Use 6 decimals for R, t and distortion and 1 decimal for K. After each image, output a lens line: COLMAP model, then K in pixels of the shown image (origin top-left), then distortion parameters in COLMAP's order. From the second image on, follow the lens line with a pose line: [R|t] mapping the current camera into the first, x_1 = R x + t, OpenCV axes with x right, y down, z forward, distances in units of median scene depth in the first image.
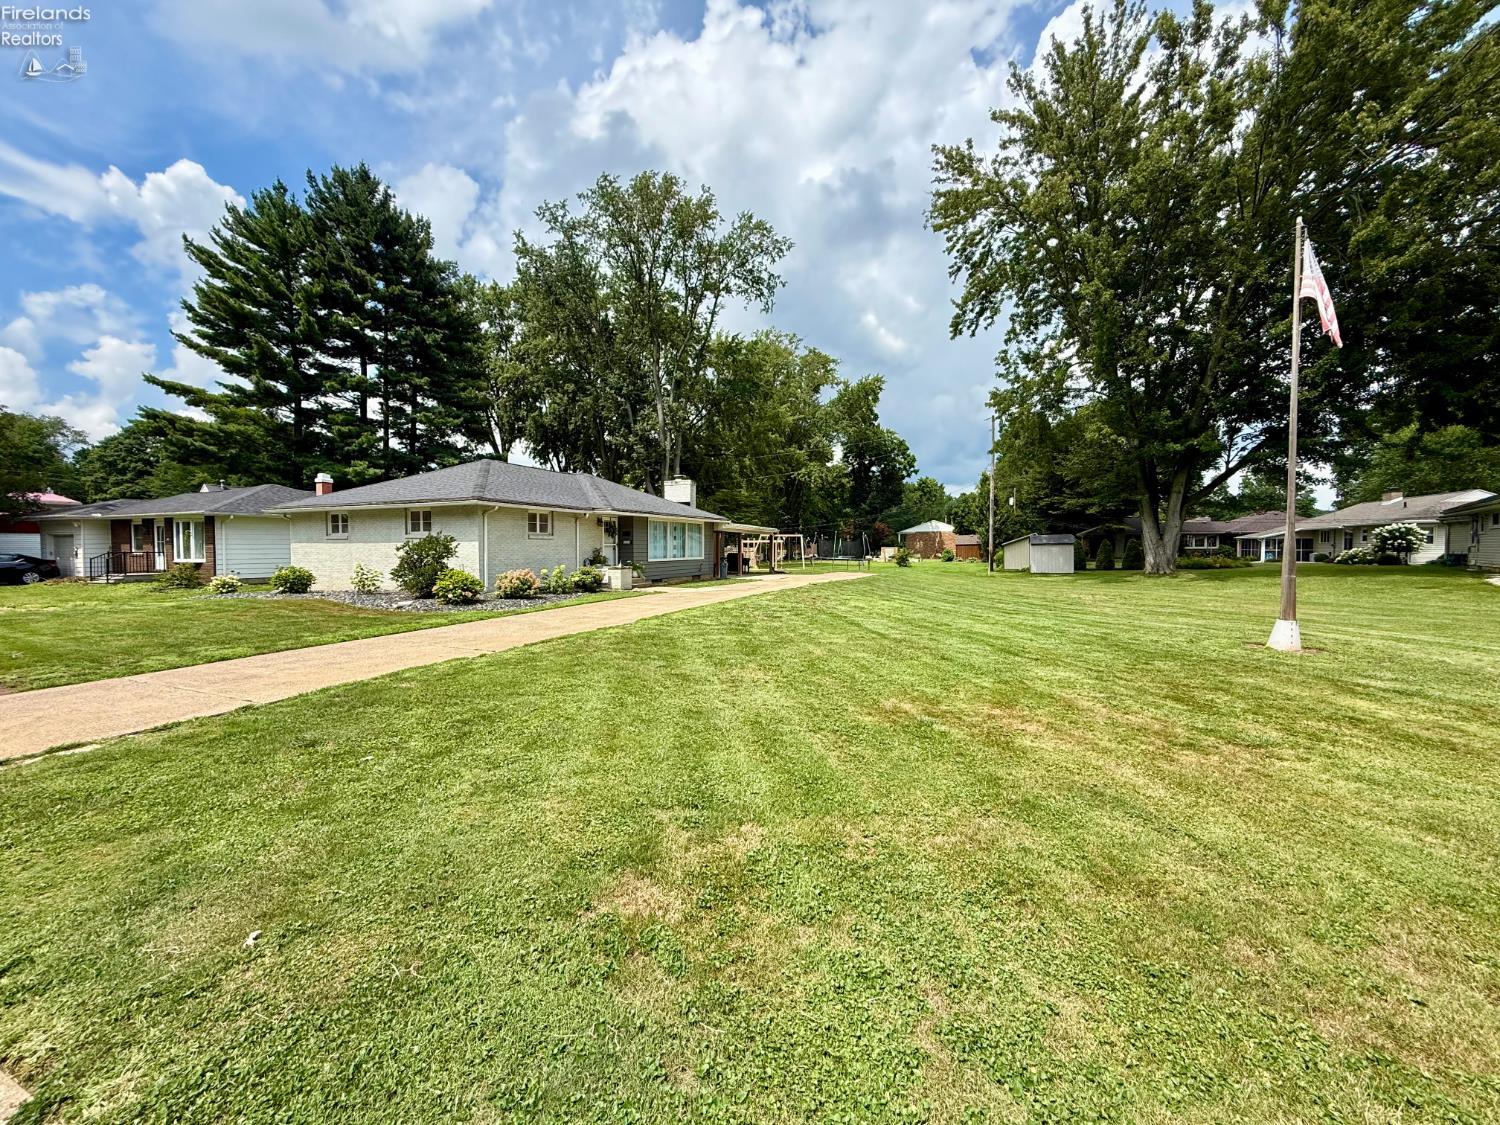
lens RADIAL K [[596.4, 0, 747.5], [0, 596.4, 572.3], [0, 0, 1]] dist [-0.003155, 0.000237]
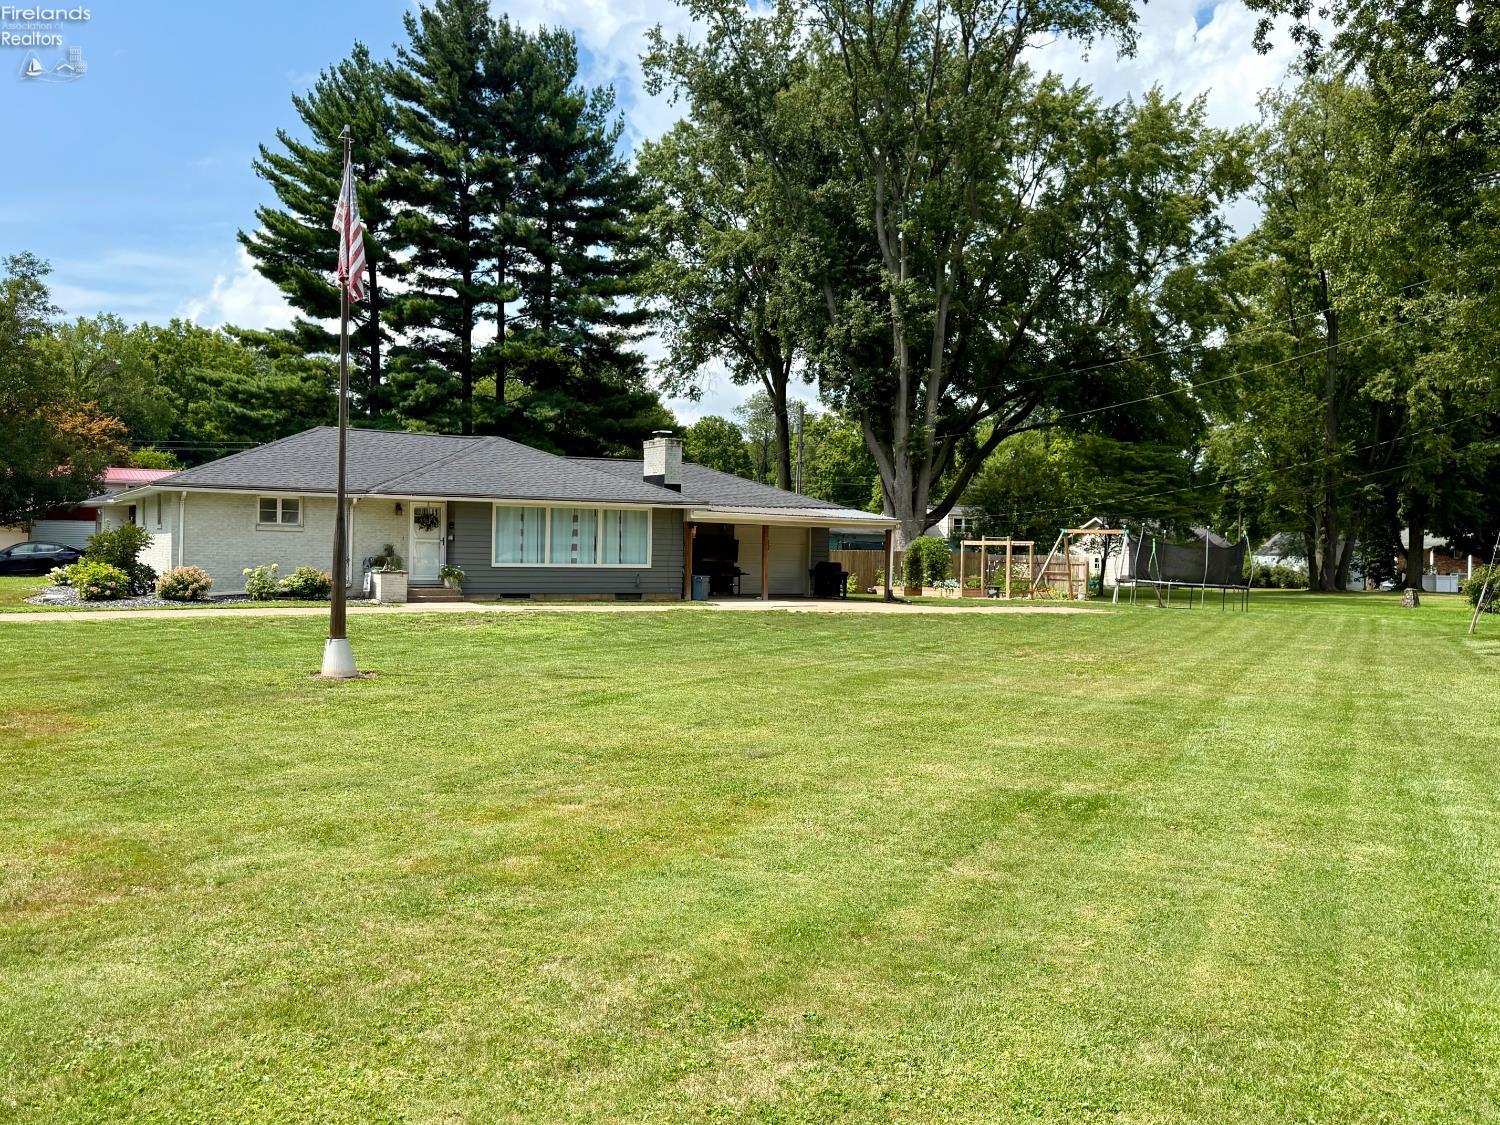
lens RADIAL K [[1307.6, 0, 765.9], [0, 1307.6, 594.3], [0, 0, 1]] dist [0.090429, -0.139306]
pose [[0.808976, 0.036461, -0.586710, 0.328205], [-0.043674, 0.999044, 0.001866, -0.001039], [0.586217, 0.024114, 0.809795, -0.009299]]
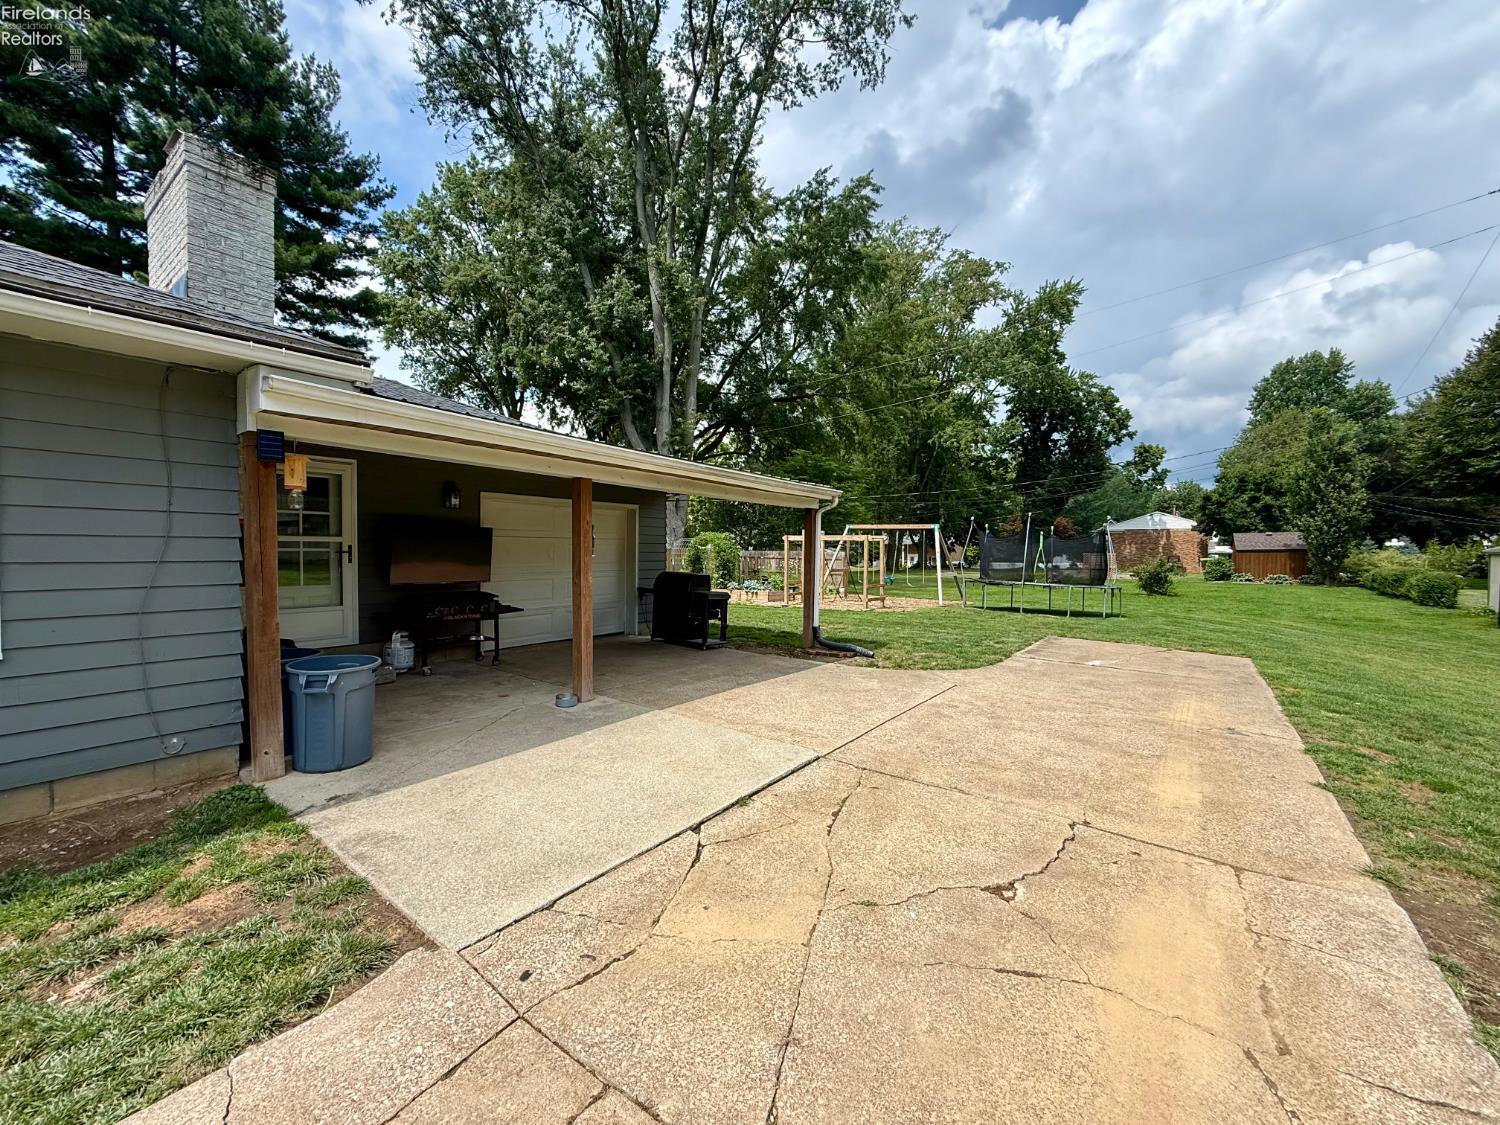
lens RADIAL K [[596.4, 0, 747.1], [0, 596.4, 565.3], [0, 0, 1]] dist [-0.003155, 0.000237]
pose [[0.973673, 0.017017, -0.227315, 0.037649], [-0.020195, 0.999728, -0.011662, -0.016828], [0.227054, 0.015945, 0.973752, 0.370076]]
